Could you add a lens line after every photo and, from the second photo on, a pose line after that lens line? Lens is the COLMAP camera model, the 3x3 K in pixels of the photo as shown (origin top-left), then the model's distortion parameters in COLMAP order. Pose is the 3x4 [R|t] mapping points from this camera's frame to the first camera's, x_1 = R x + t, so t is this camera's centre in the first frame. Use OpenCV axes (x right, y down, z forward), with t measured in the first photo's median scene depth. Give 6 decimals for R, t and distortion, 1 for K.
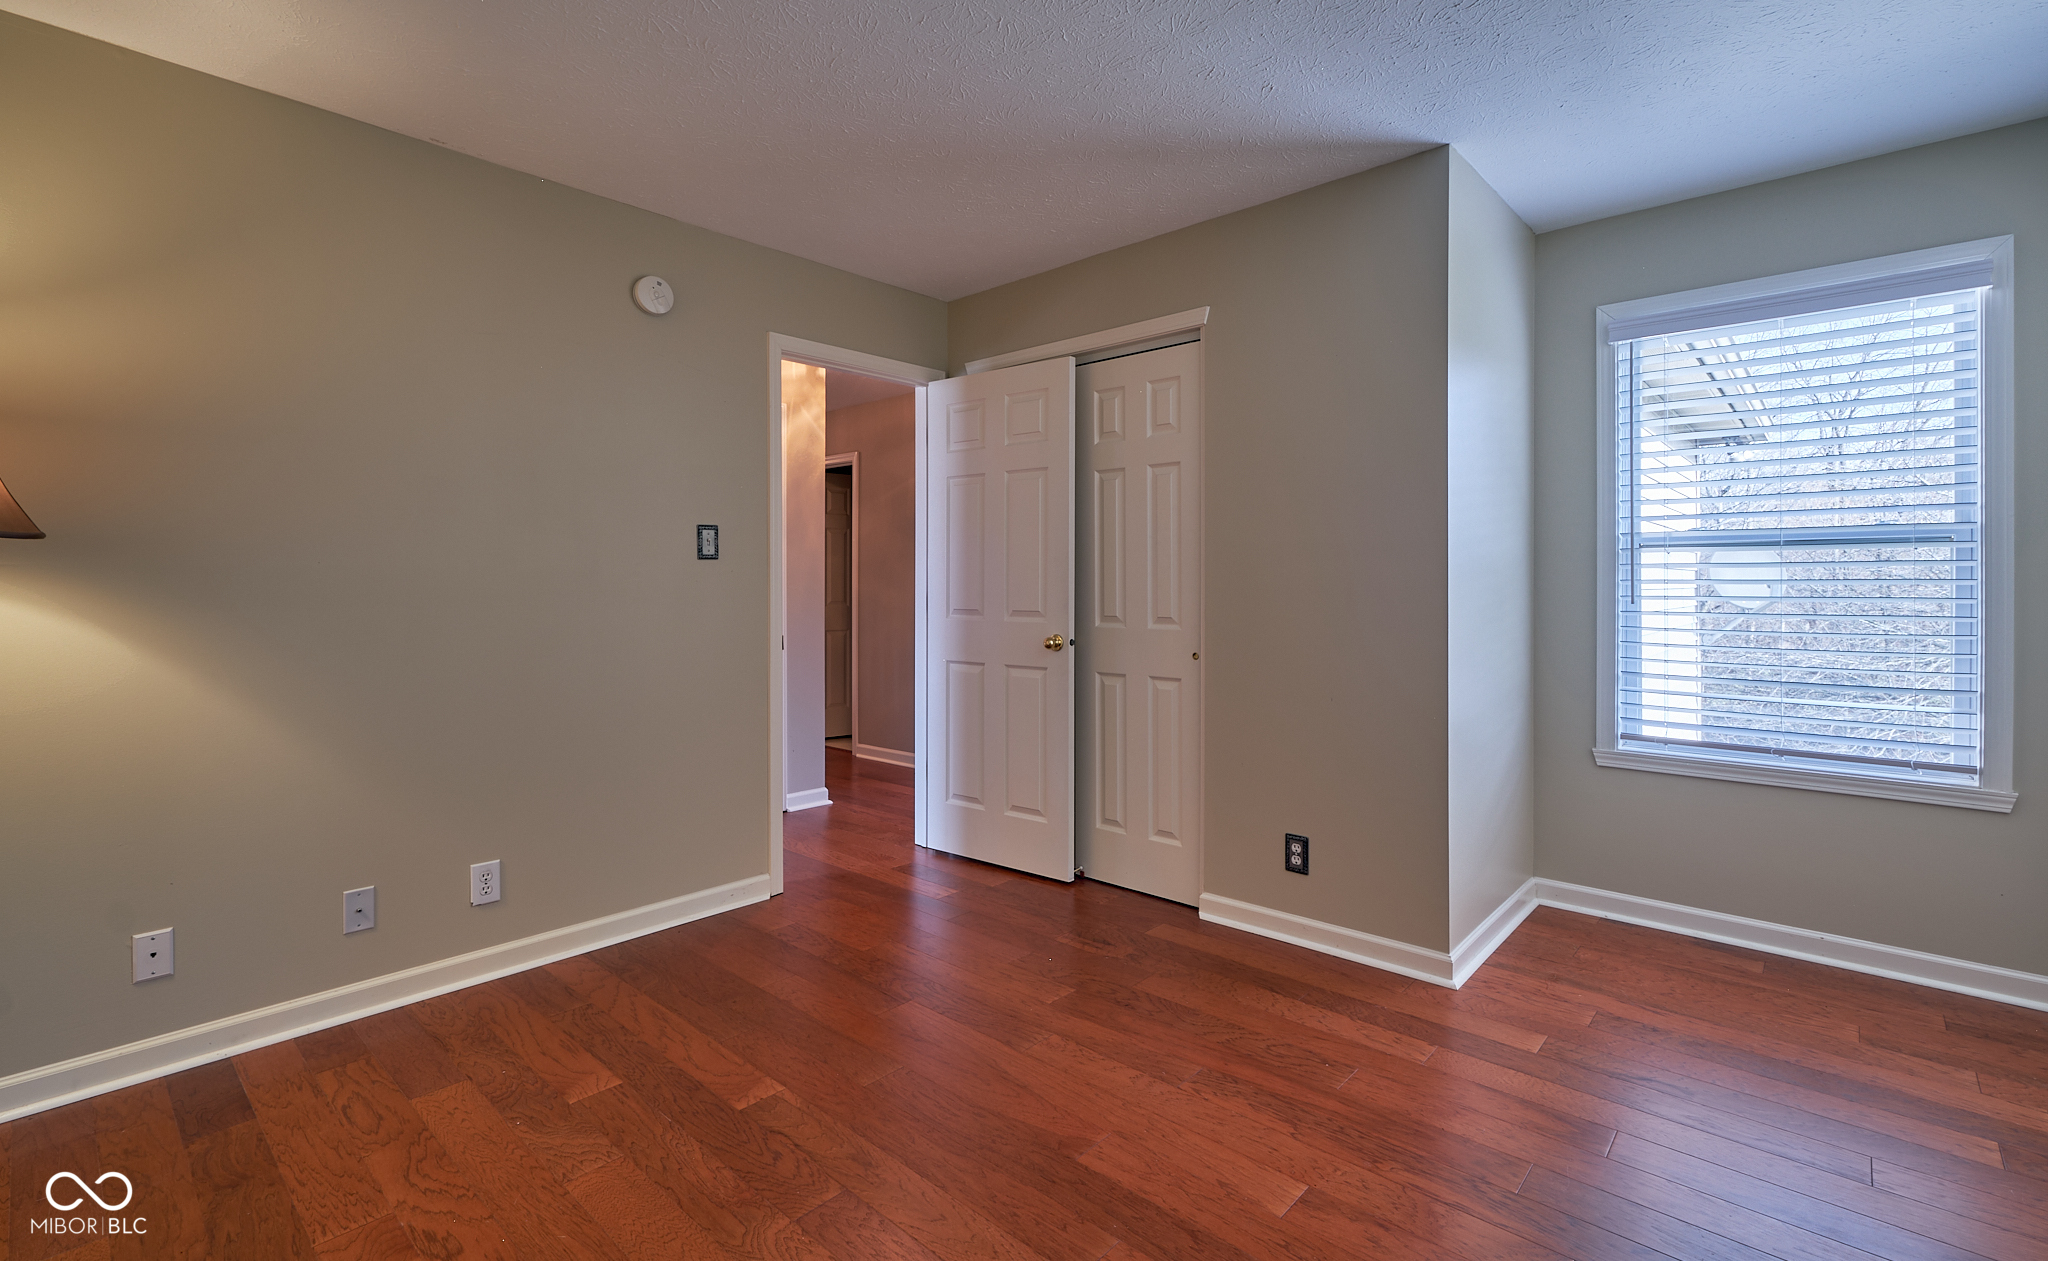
lens RADIAL K [[924.4, 0, 1023.6], [0, 924.4, 572.1], [0, 0, 1]] dist [-0.001466, -0.000237]
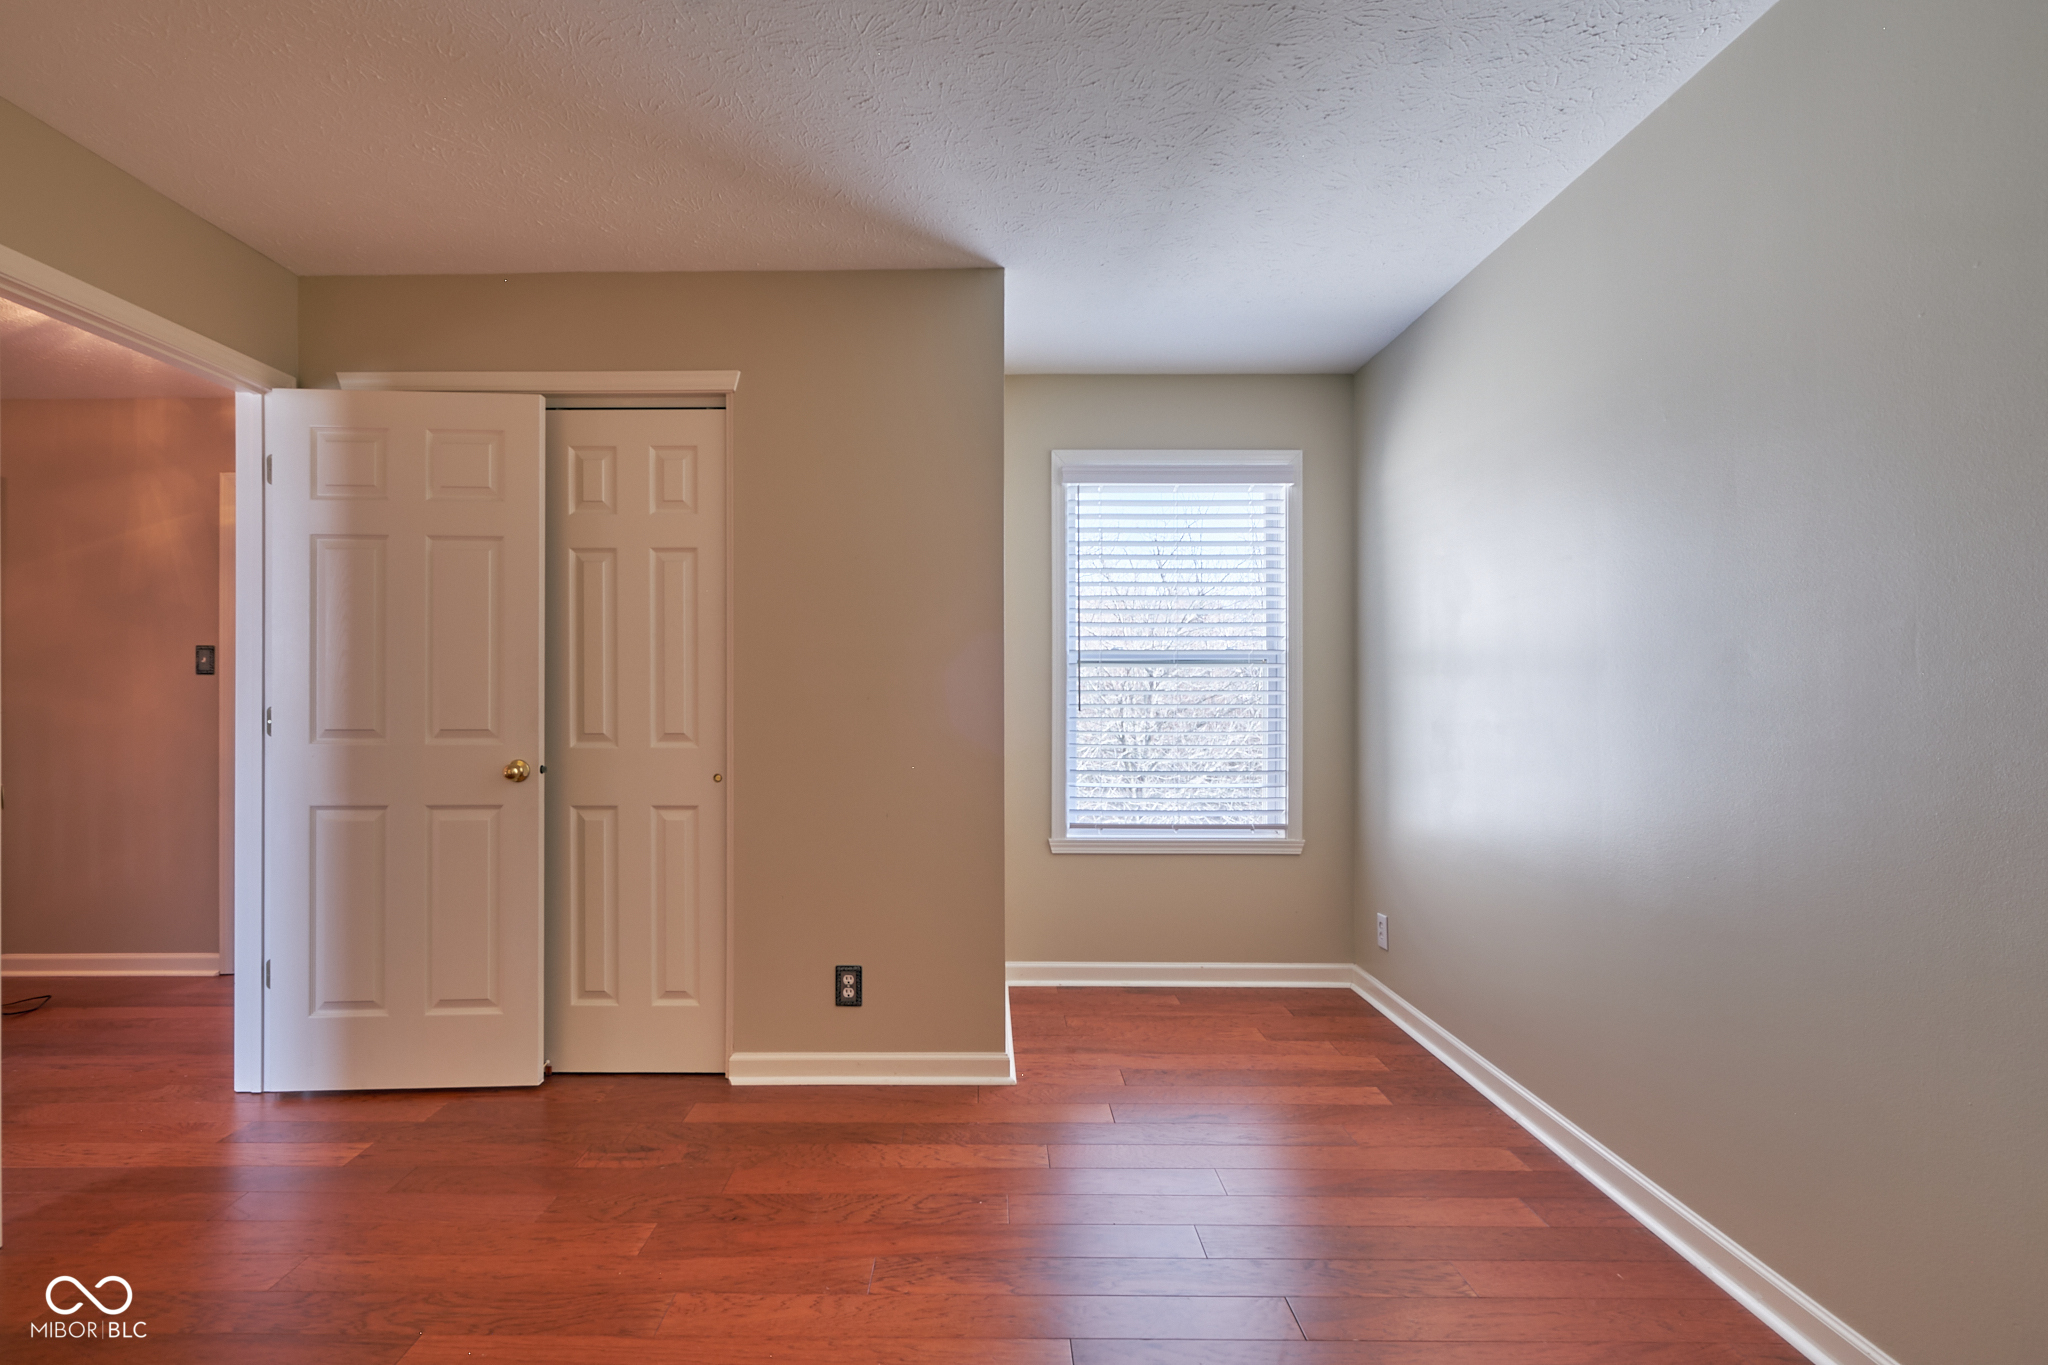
lens RADIAL K [[941.2, 0, 1024.0], [0, 941.2, 682.5], [0, 0, 1]] dist [0.000712, 0.000153]
pose [[0.741416, 0.008991, 0.670986, -0.189907], [-0.009543, 0.999950, -0.002853, 0.002727], [-0.670978, -0.004288, 0.741465, 0.169976]]
